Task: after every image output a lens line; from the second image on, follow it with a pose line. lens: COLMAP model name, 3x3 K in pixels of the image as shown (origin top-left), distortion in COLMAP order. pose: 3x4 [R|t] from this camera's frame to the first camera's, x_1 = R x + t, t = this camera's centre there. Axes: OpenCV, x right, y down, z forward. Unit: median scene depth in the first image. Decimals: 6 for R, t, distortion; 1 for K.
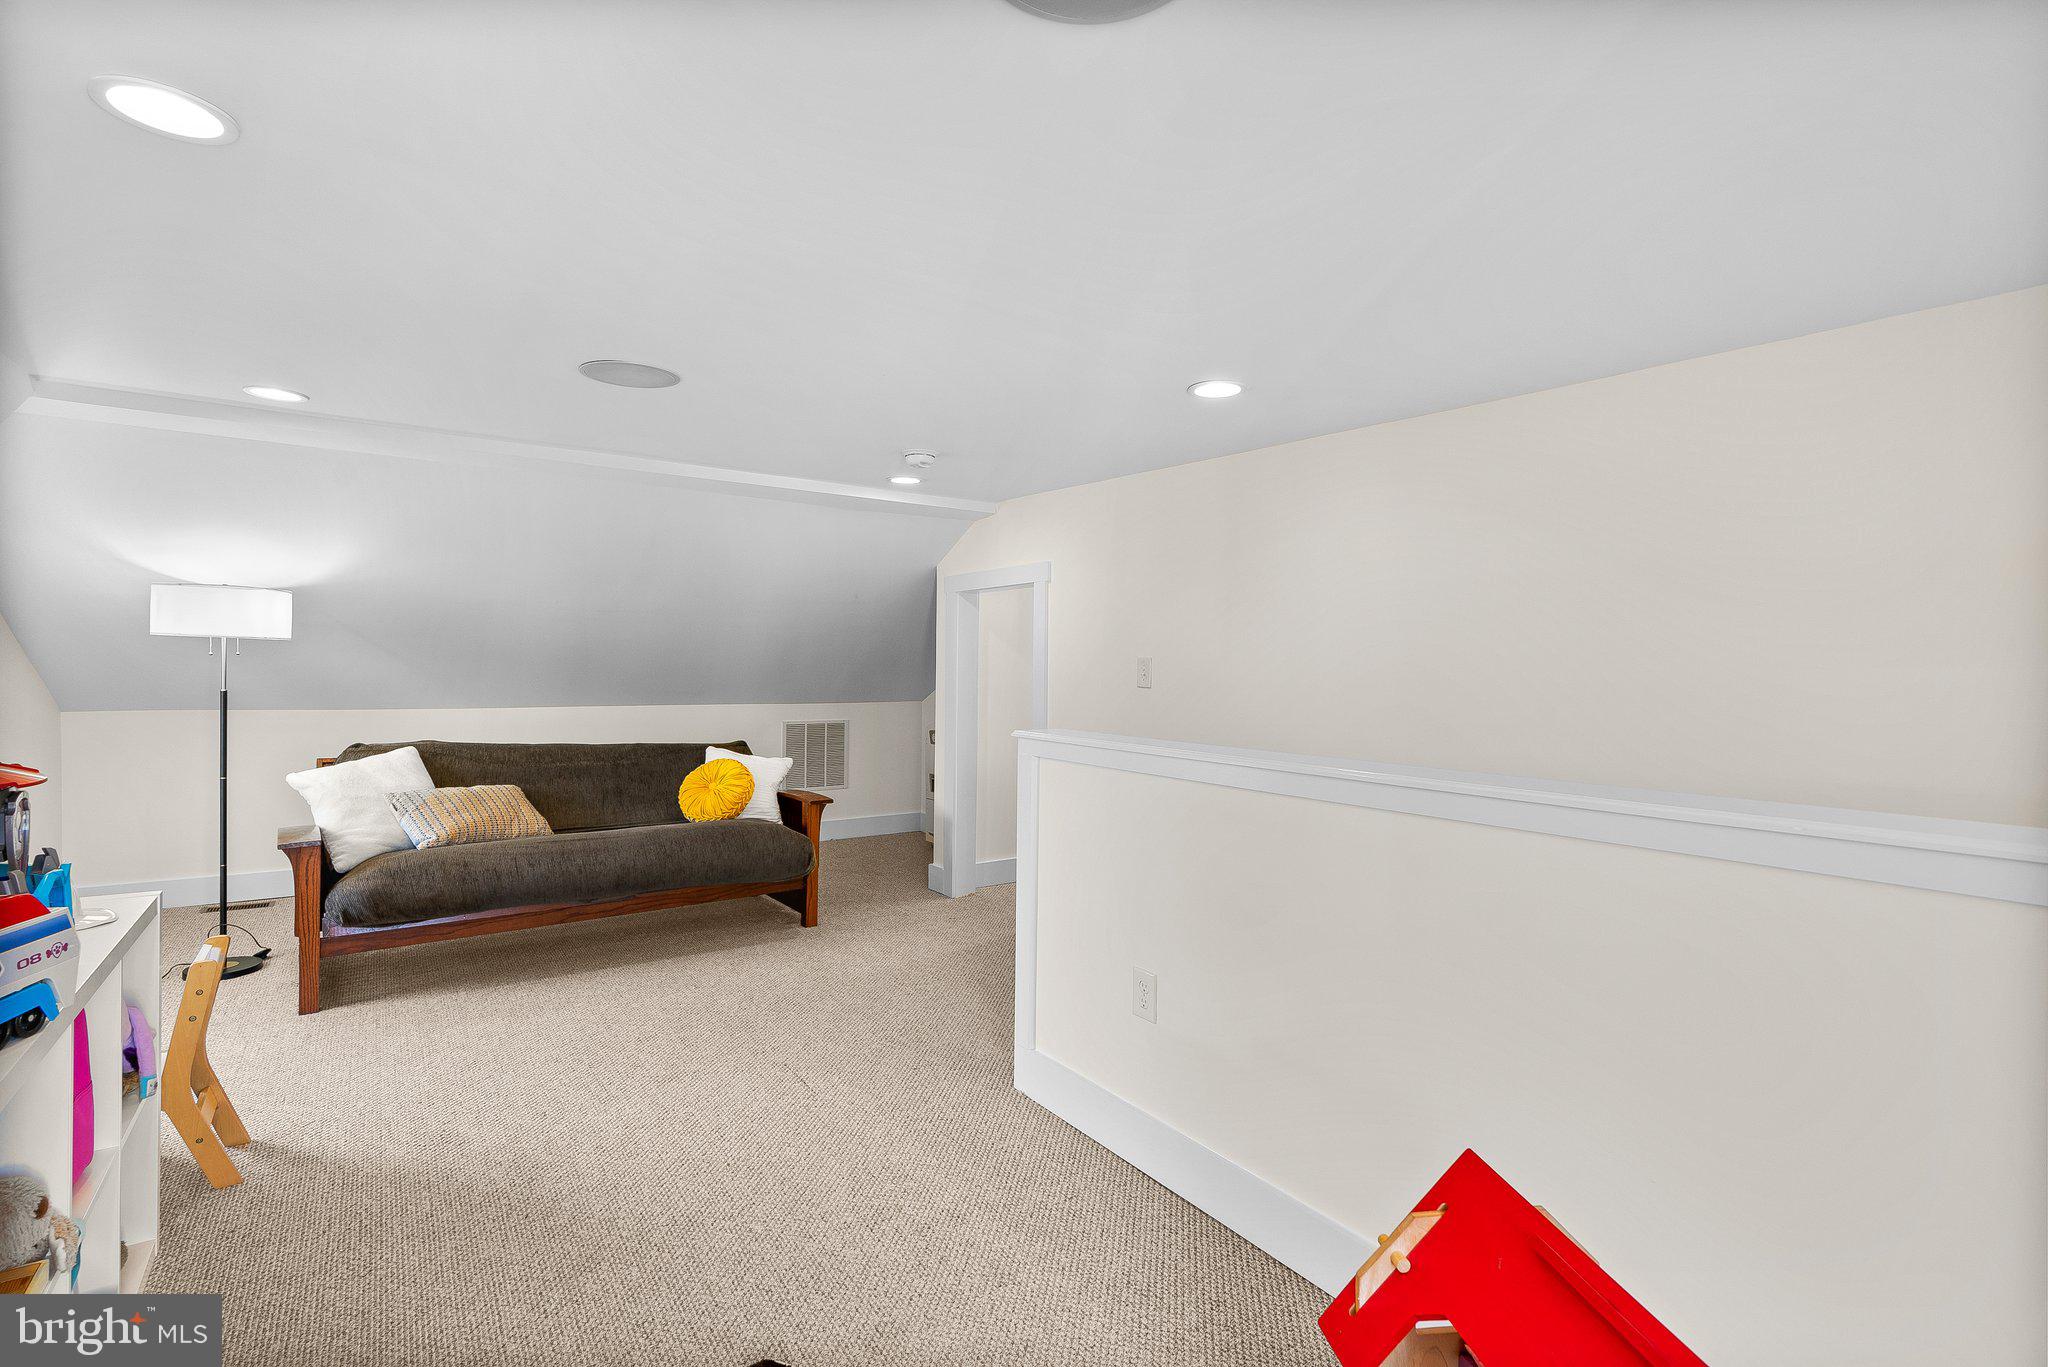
lens RADIAL K [[947.8, 0, 1026.3], [0, 947.8, 675.0], [0, 0, 1]] dist [-0.005069, 0.001802]
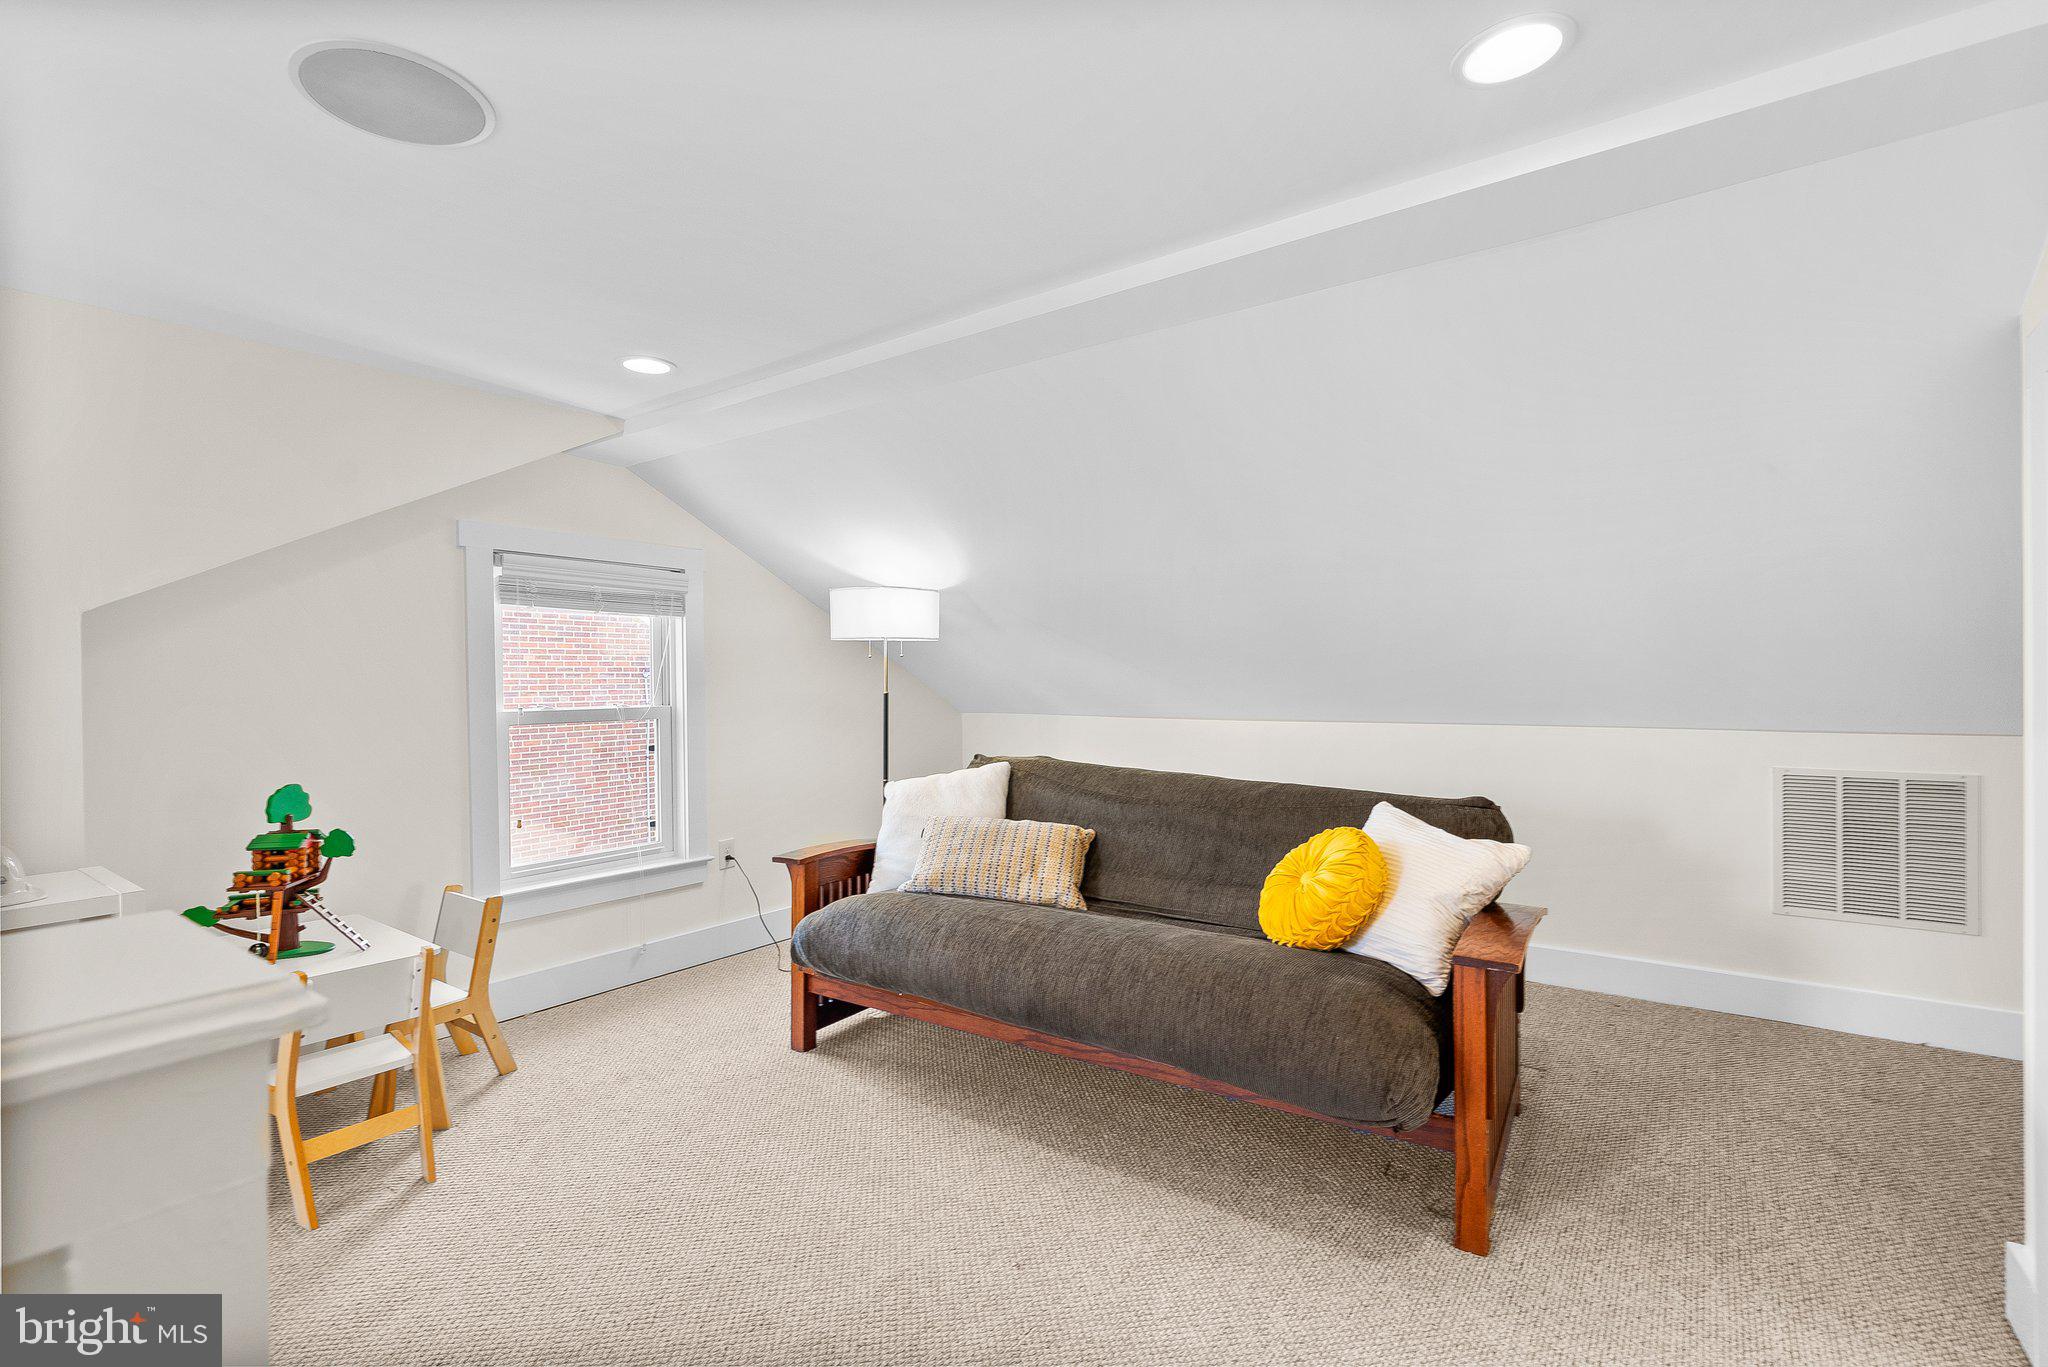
lens RADIAL K [[947.8, 0, 1019.7], [0, 947.8, 679.3], [0, 0, 1]] dist [-0.005069, 0.001802]
pose [[0.324331, -0.010133, -0.945889, 0.129672], [-0.001013, 0.999938, -0.011059, 0.012730], [0.945943, 0.004545, 0.324301, 0.727465]]
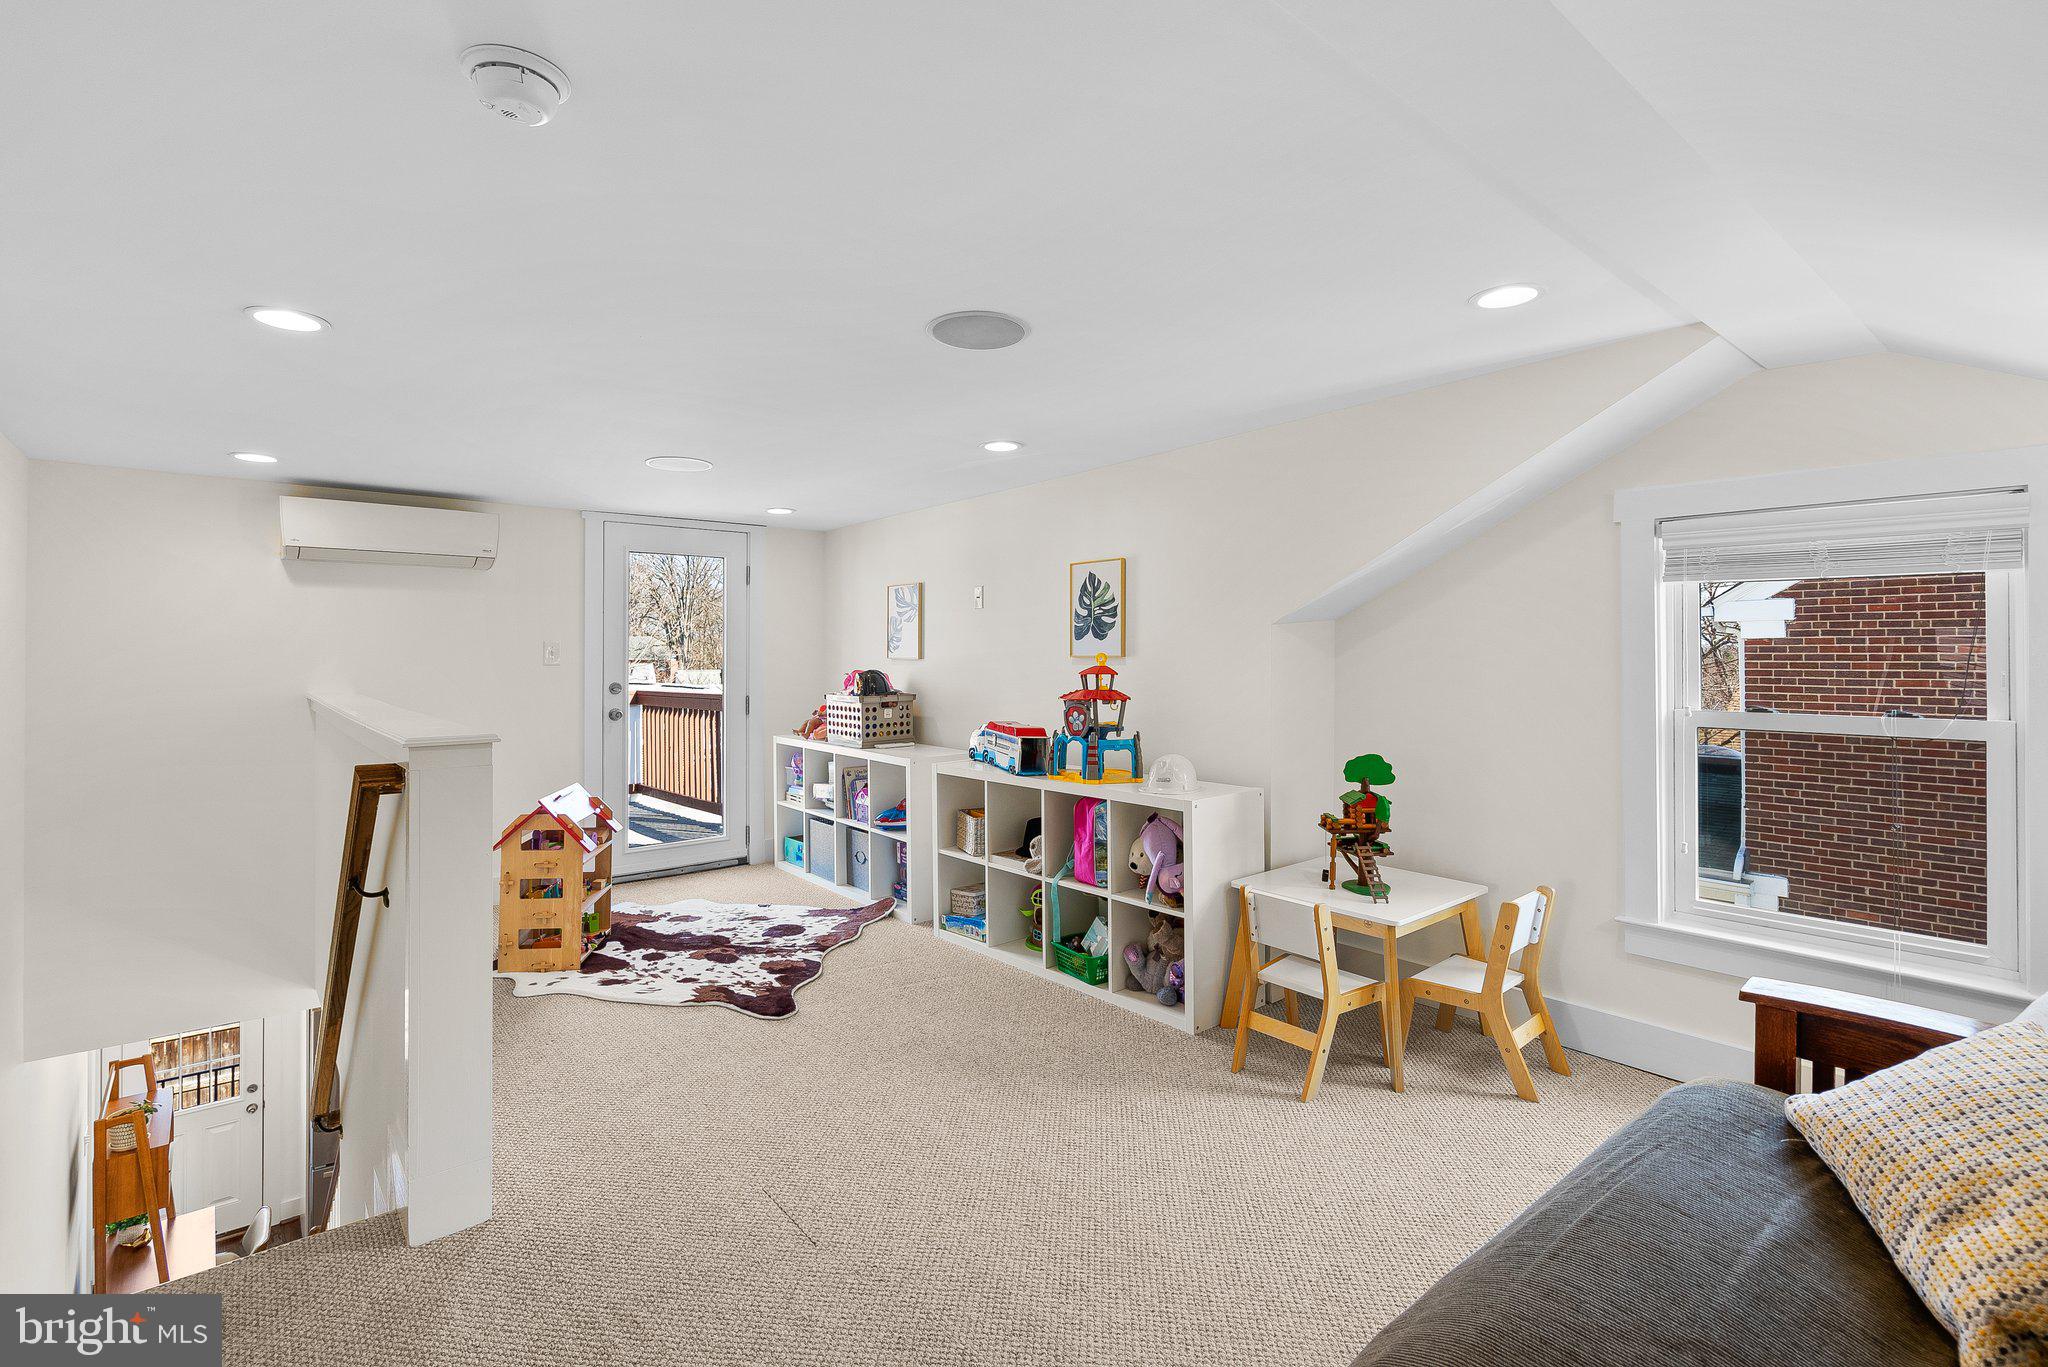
lens RADIAL K [[947.8, 0, 1005.7], [0, 947.8, 647.8], [0, 0, 1]] dist [-0.005069, 0.001802]
pose [[-0.997689, -0.006807, -0.067606, -0.242706], [-0.007157, 0.999962, 0.004940, -0.011909], [0.067570, 0.005412, -0.997700, 1.197969]]
